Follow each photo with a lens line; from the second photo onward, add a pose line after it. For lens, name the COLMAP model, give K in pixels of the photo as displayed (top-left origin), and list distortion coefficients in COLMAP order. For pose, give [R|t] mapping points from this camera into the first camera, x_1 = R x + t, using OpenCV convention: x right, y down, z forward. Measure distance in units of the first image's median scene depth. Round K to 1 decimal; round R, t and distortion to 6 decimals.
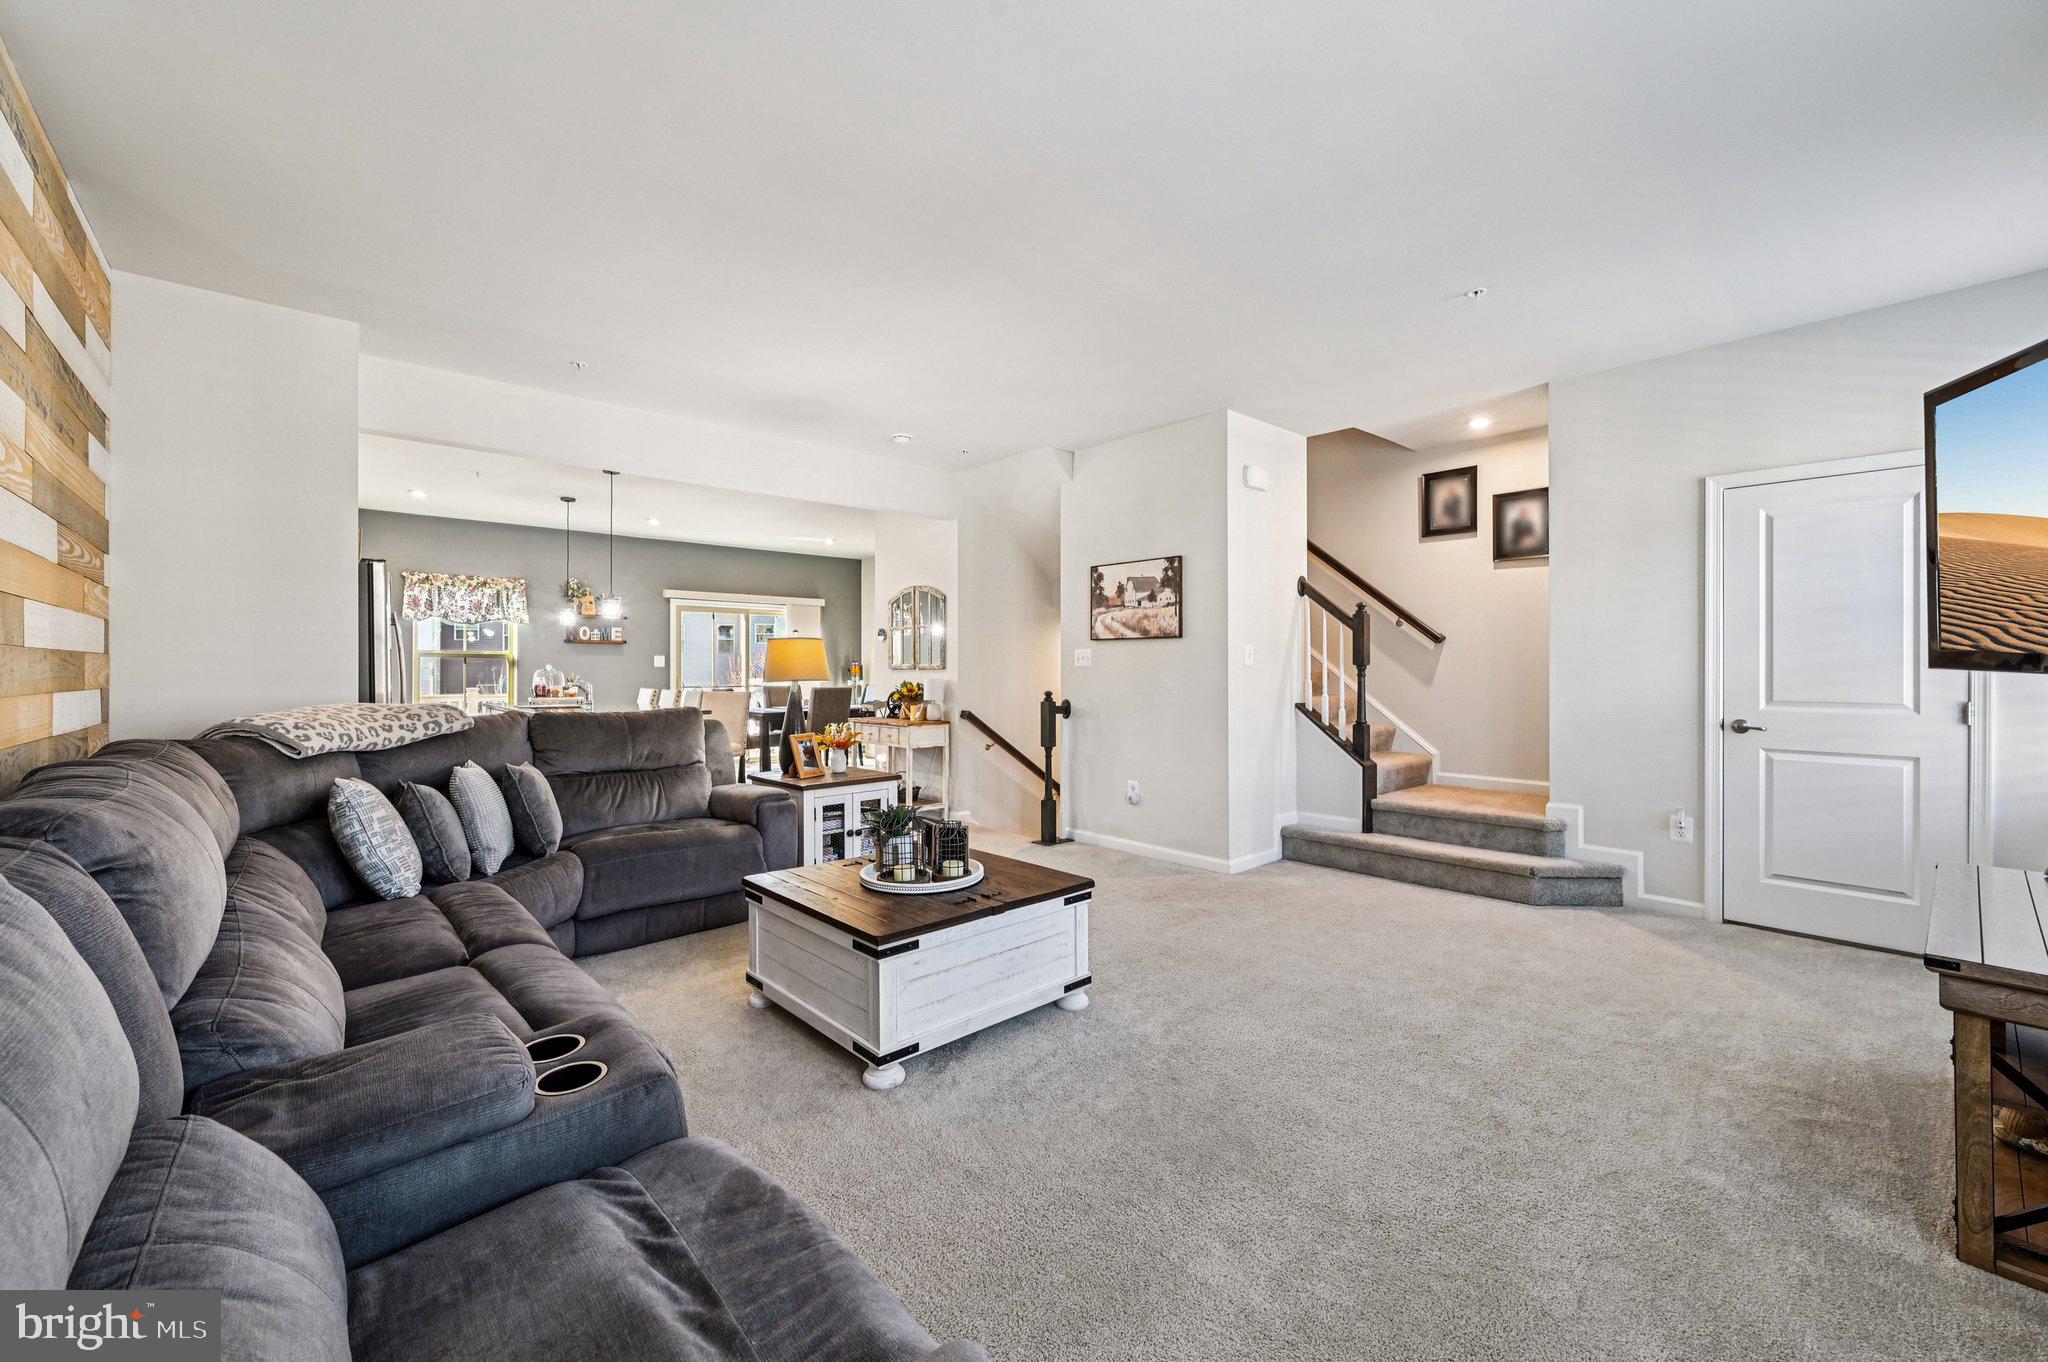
lens RADIAL K [[808.2, 0, 1039.6], [0, 808.2, 669.9], [0, 0, 1]] dist [0.000924, -0.000385]
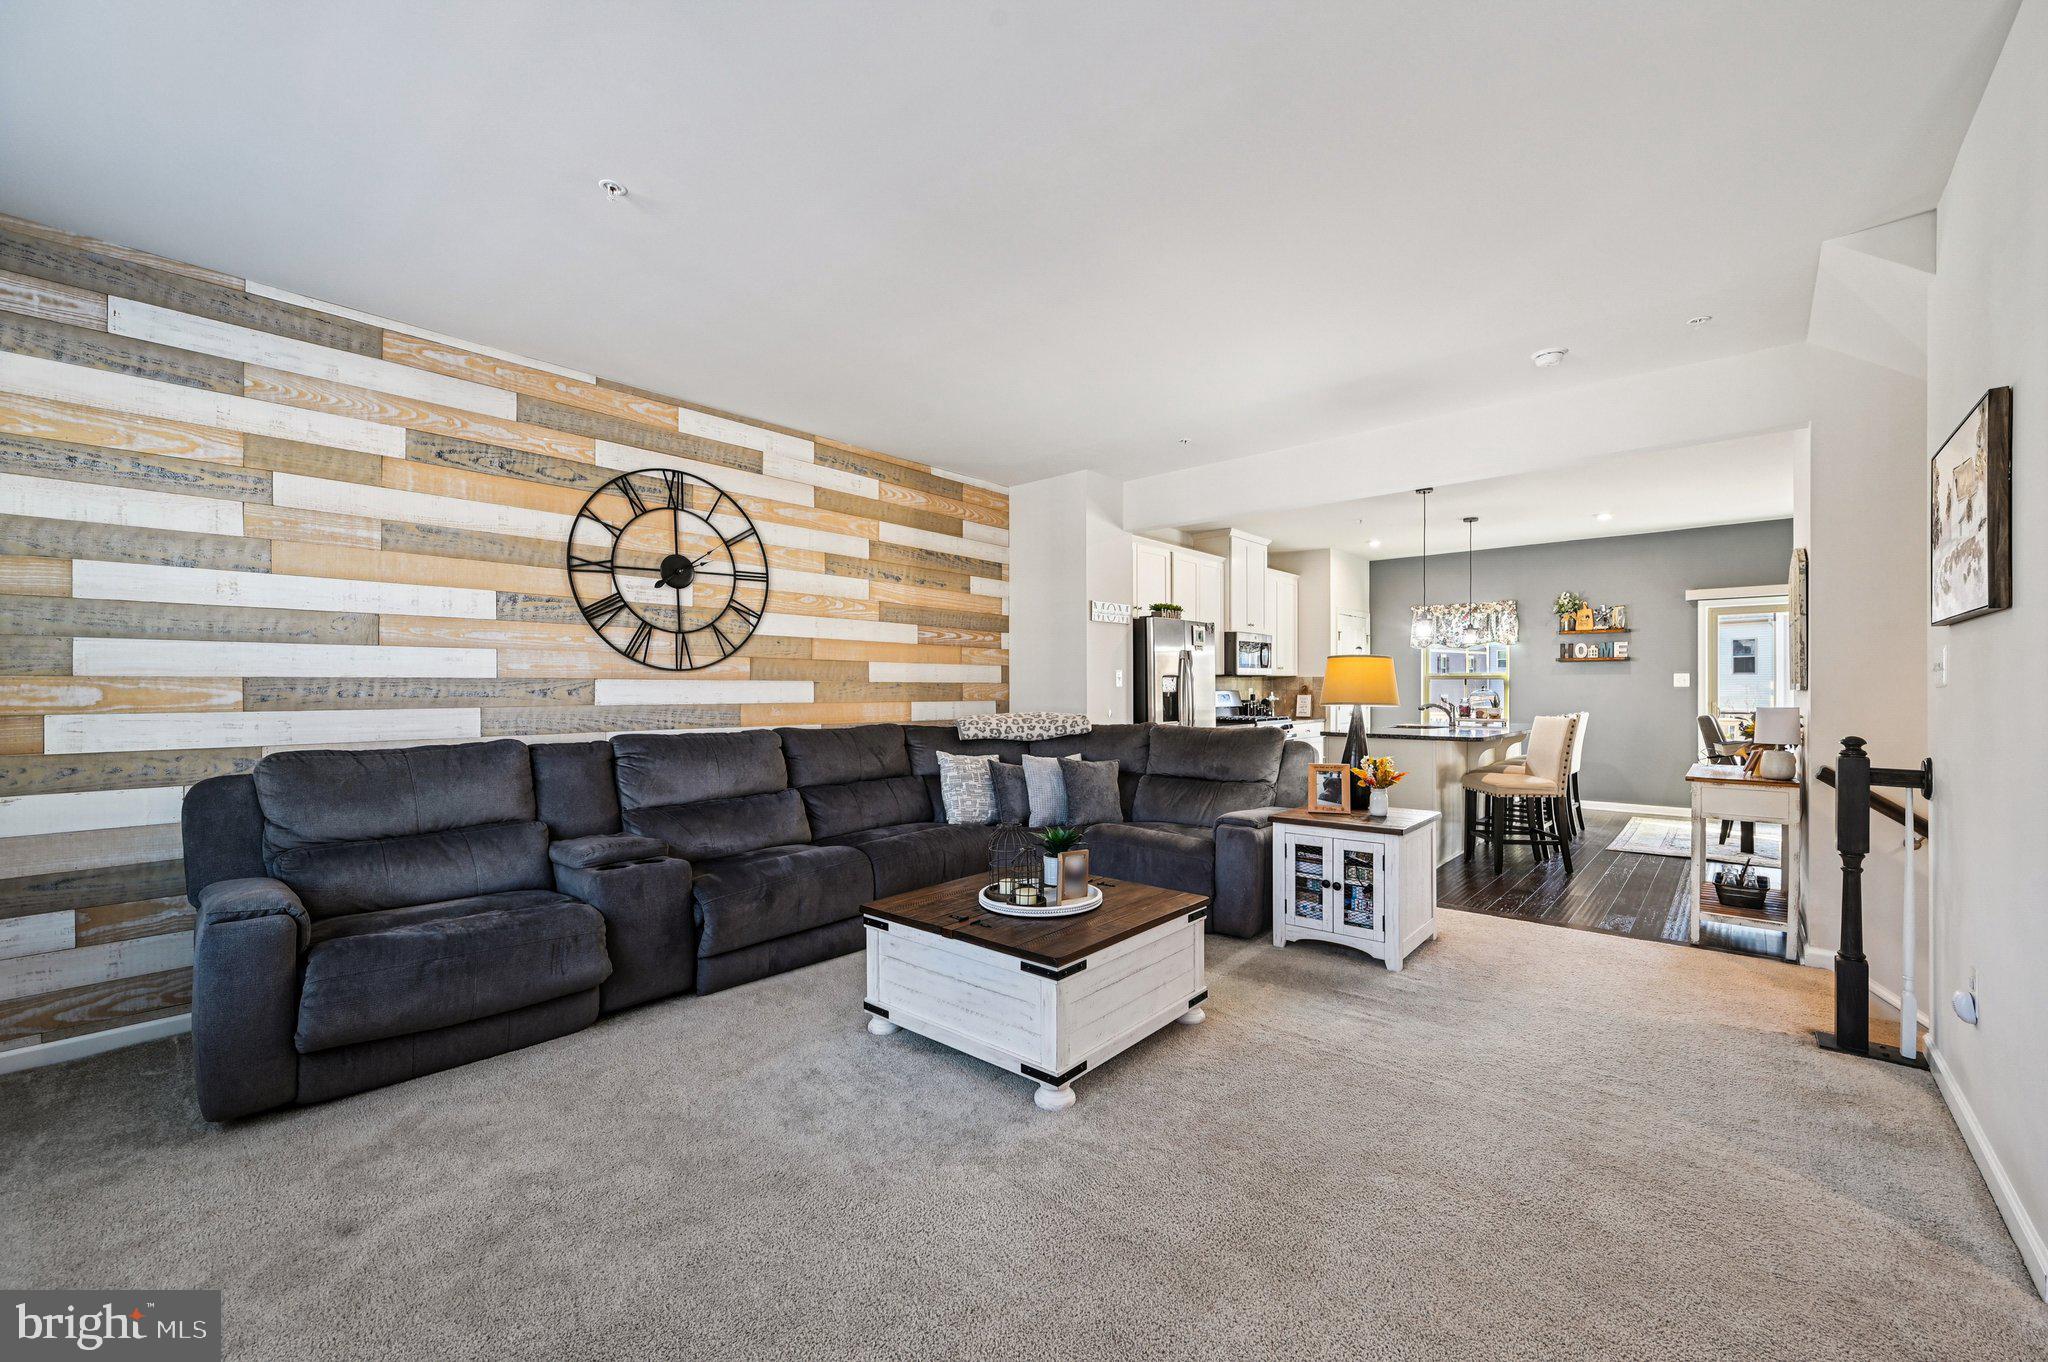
lens RADIAL K [[808.2, 0, 1030.9], [0, 808.2, 686.1], [0, 0, 1]] dist [0.000924, -0.000385]
pose [[0.105929, -0.005462, -0.994359, 0.310590], [0.000144, 0.999985, -0.005478, -0.000703], [0.994374, 0.000437, 0.105928, 0.324682]]
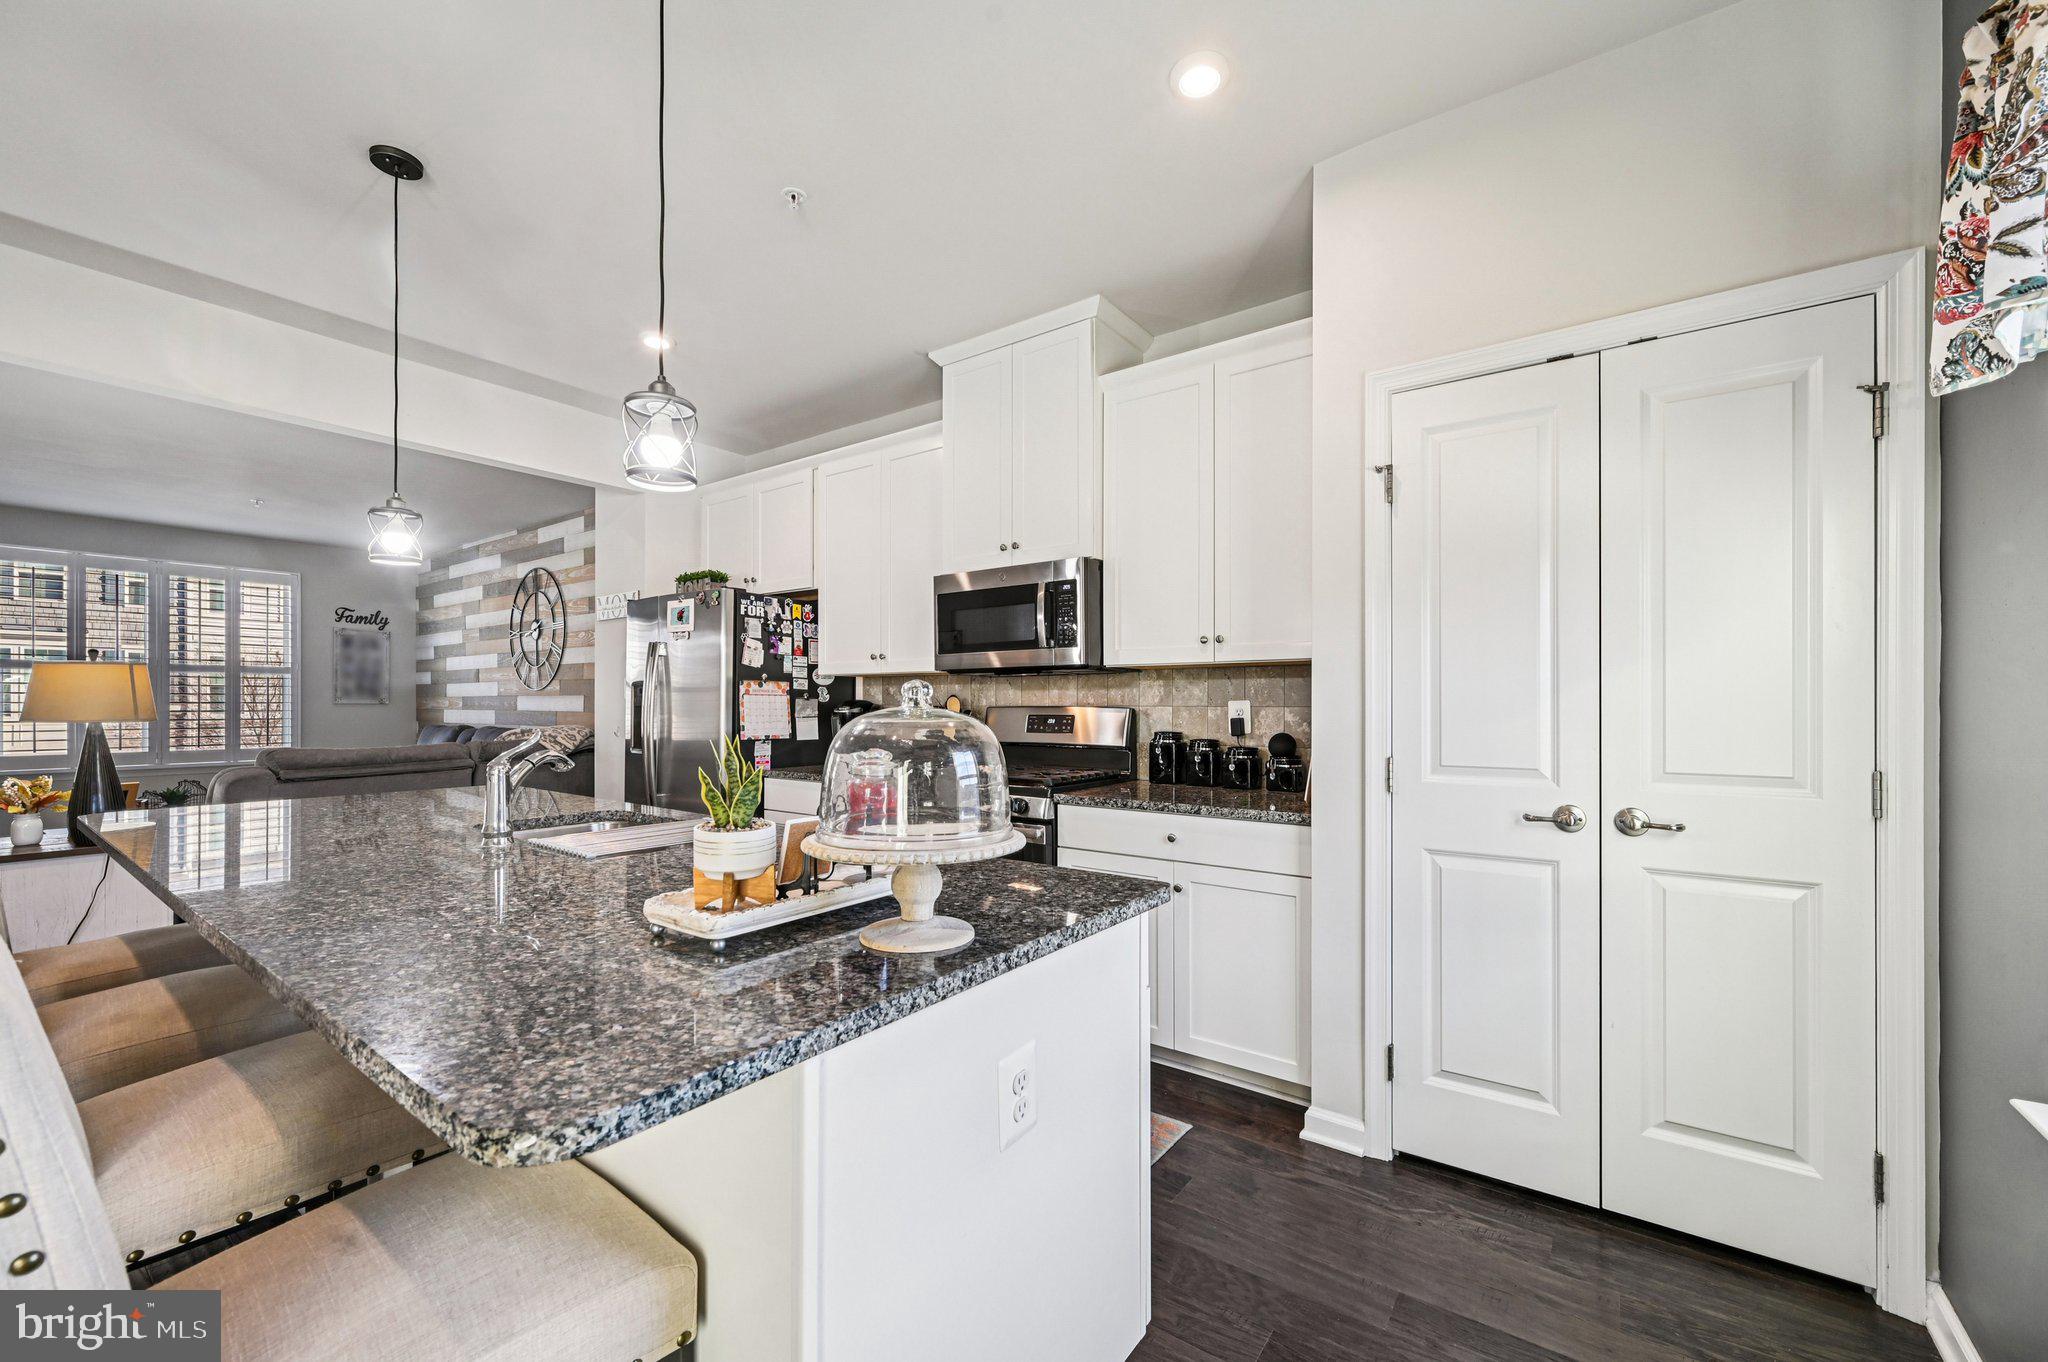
lens RADIAL K [[808.2, 0, 1032.3], [0, 808.2, 708.1], [0, 0, 1]] dist [0.000924, -0.000385]
pose [[-0.979377, -0.001780, -0.202032, -0.570790], [-0.003456, 0.999962, 0.007945, -0.002949], [0.202011, 0.008480, -0.979347, 1.097312]]
